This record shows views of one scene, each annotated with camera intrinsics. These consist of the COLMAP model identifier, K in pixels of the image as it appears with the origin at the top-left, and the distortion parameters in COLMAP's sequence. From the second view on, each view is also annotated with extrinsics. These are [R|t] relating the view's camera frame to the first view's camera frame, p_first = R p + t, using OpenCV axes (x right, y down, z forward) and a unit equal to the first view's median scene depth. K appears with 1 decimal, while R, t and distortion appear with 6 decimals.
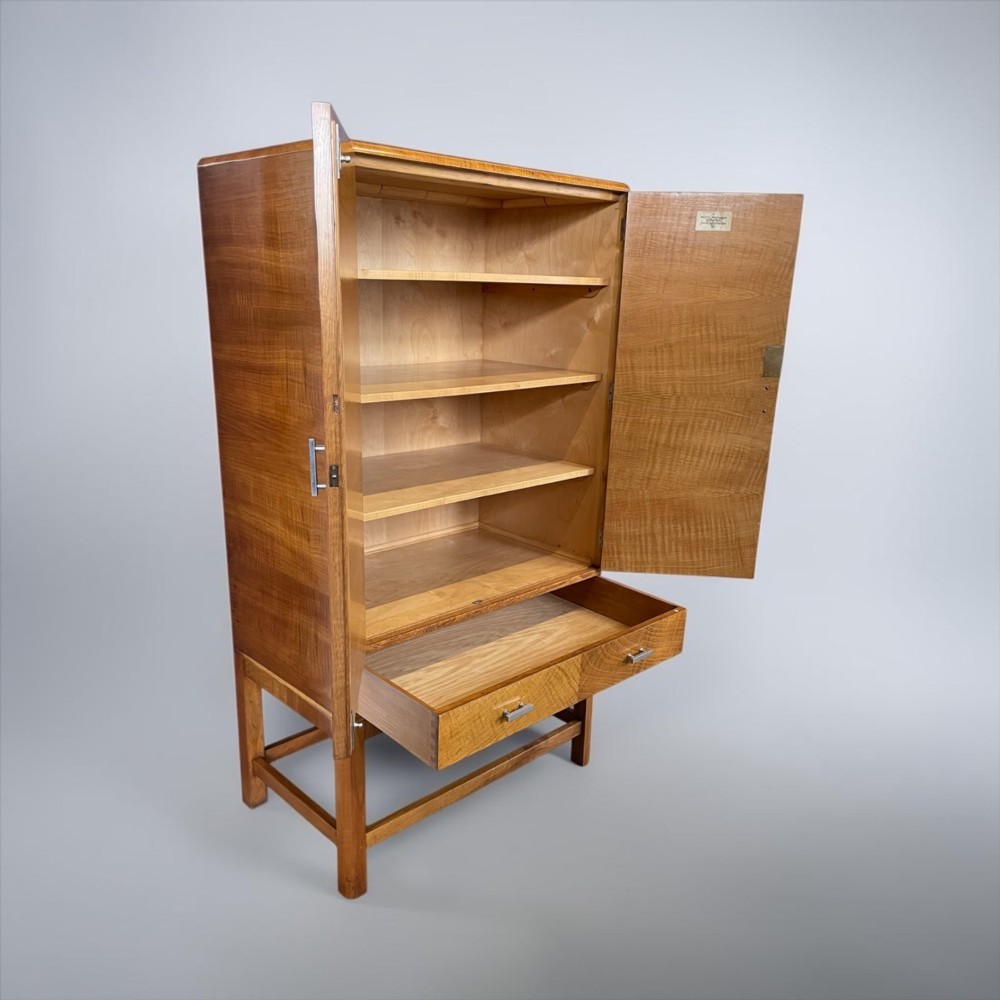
lens RADIAL K [[812.4, 0, 478.5], [0, 812.4, 521.7], [0, 0, 1]] dist [0.039834, -0.001217]
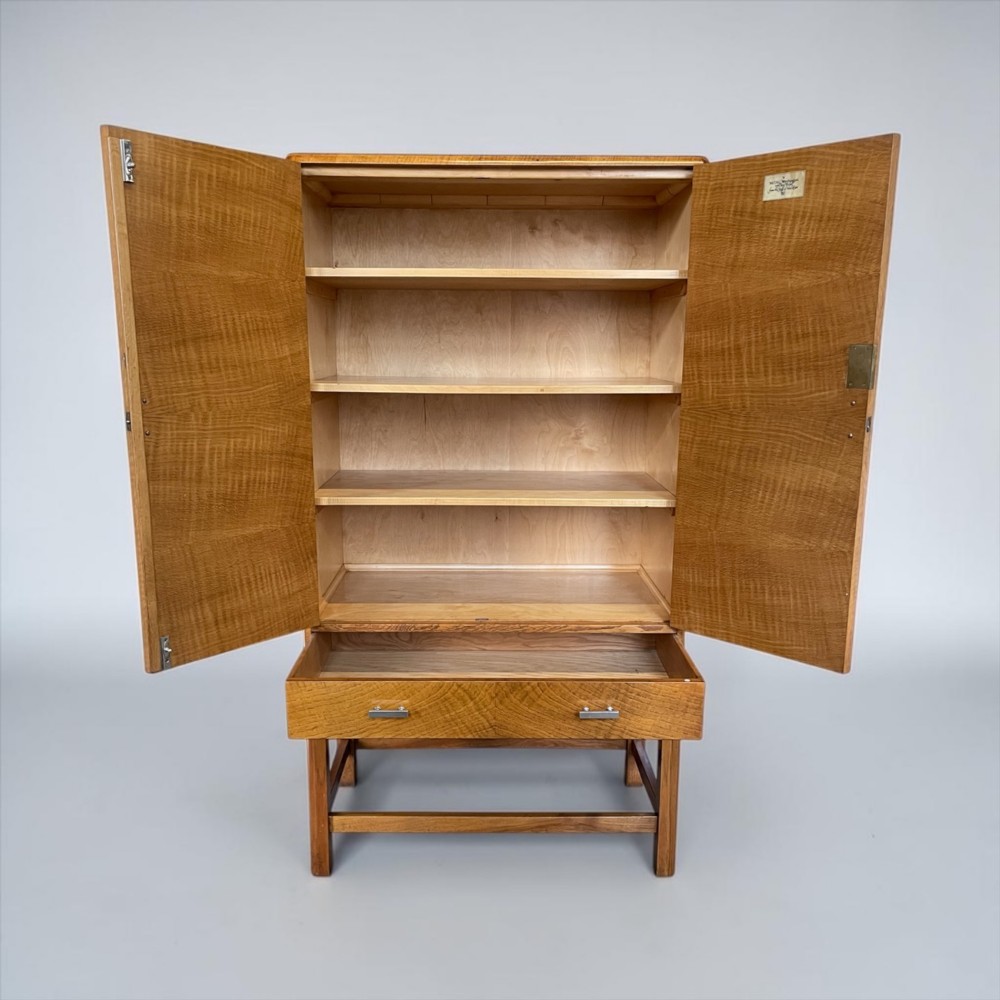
lens RADIAL K [[945.7, 0, 497.8], [0, 945.7, 545.1], [0, 0, 1]] dist [0.039506, -0.007484]
pose [[0.735125, 0.120373, -0.667160, 0.681514], [-0.178981, 0.983655, -0.019737, 0.031386], [0.653879, 0.133918, 0.744653, 0.182525]]
